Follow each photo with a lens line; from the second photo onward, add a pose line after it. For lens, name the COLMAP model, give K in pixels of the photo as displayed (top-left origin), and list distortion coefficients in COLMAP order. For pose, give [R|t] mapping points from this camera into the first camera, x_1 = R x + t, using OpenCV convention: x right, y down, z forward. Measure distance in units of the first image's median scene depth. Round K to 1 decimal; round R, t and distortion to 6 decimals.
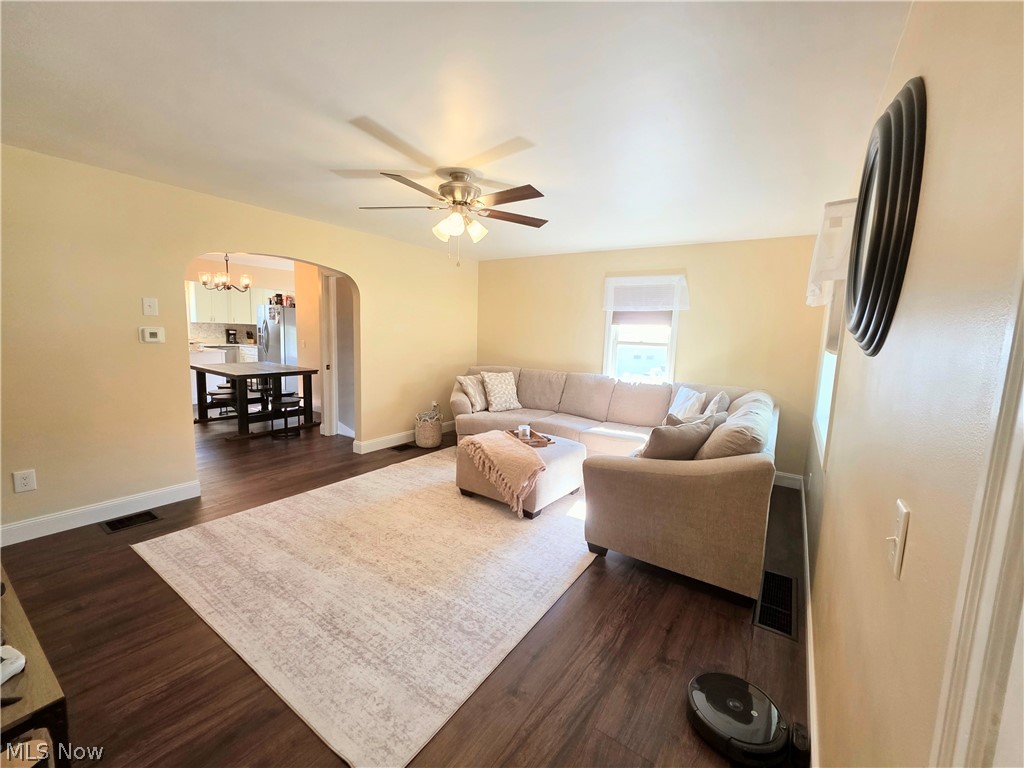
lens RADIAL K [[415.3, 0, 512.7], [0, 415.3, 379.8], [0, 0, 1]] dist [0.002139, -0.000013]
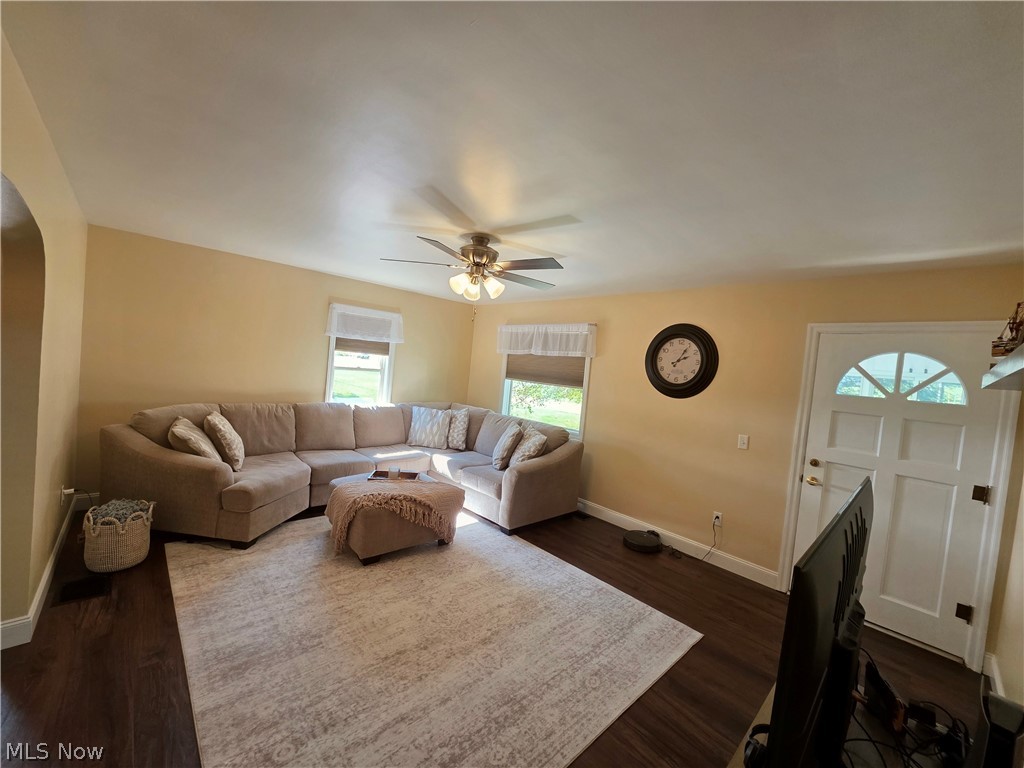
lens RADIAL K [[415.3, 0, 513.2], [0, 415.3, 379.7], [0, 0, 1]] dist [0.002139, -0.000013]
pose [[0.217359, -0.056247, 0.974470, -0.819960], [0.032953, 0.998192, 0.050266, -0.128250], [-0.975535, 0.021186, 0.218819, 0.485553]]
